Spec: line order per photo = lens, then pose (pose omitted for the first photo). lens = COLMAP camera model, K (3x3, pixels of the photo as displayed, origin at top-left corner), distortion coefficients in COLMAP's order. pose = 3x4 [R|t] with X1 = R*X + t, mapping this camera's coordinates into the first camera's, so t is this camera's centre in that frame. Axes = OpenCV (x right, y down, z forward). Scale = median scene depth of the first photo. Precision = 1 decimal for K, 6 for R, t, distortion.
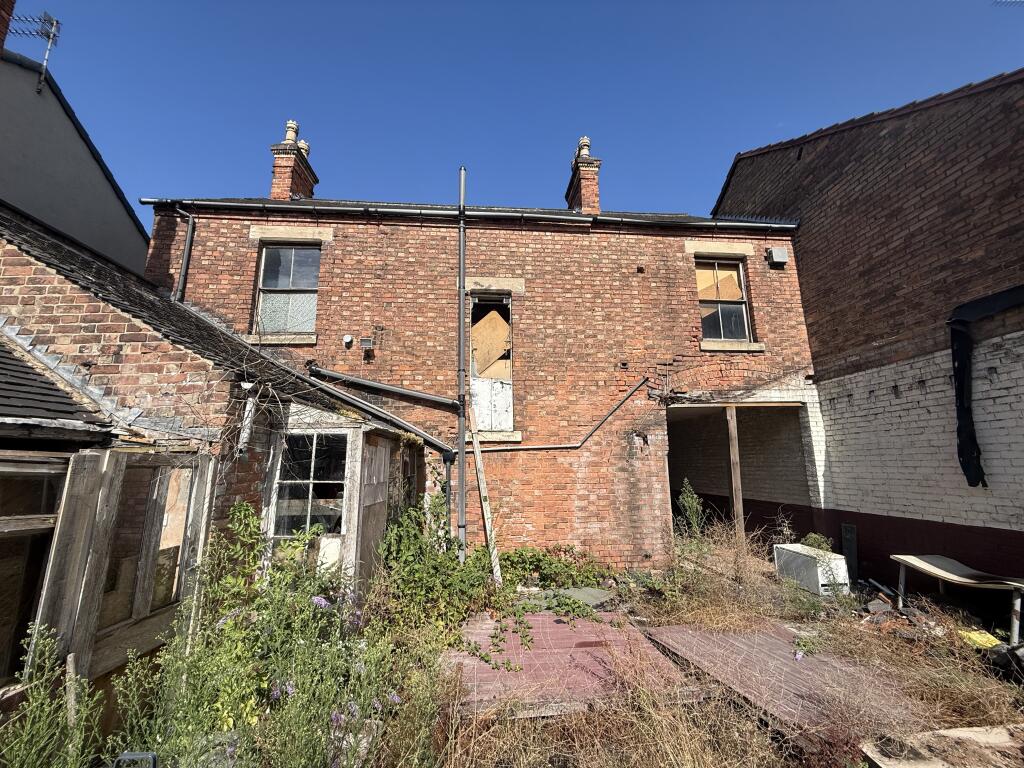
lens RADIAL K [[400.3, 0, 512.0], [0, 400.3, 384.0], [0, 0, 1]] dist [-0.000153, -0.000063]
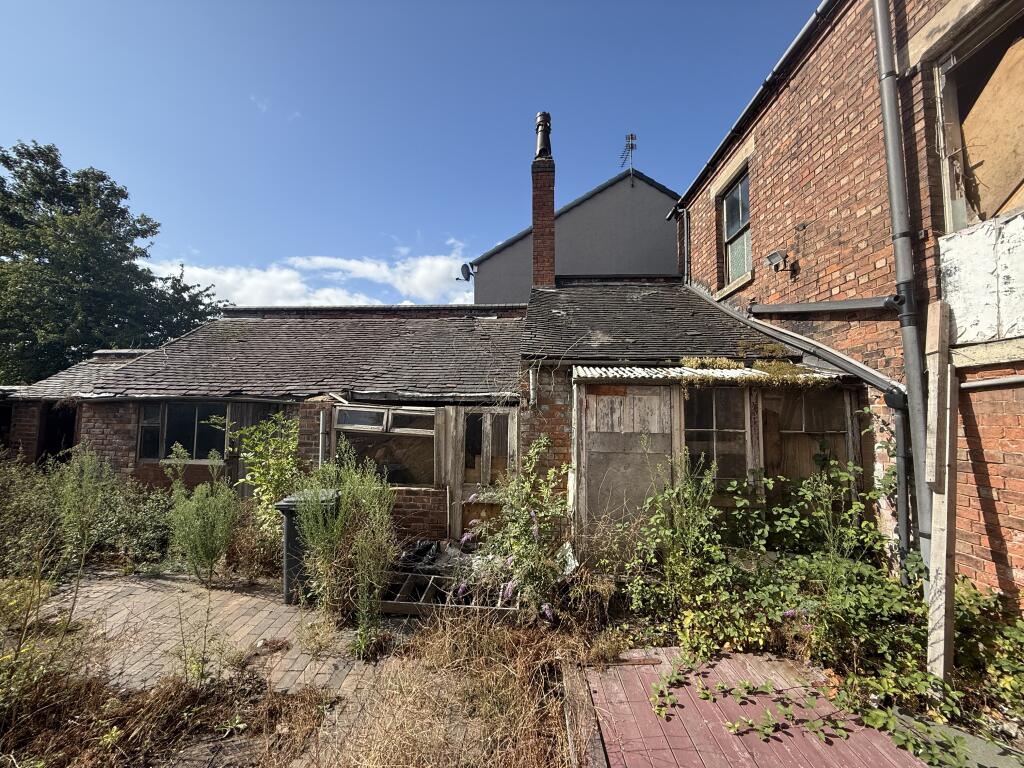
lens RADIAL K [[400.3, 0, 512.0], [0, 400.3, 384.0], [0, 0, 1]] dist [-0.000153, -0.000063]
pose [[-0.100196, -0.069987, -0.992503, 0.417179], [0.187138, 0.978394, -0.087884, 0.102394], [0.977210, -0.194541, -0.084934, 0.516617]]
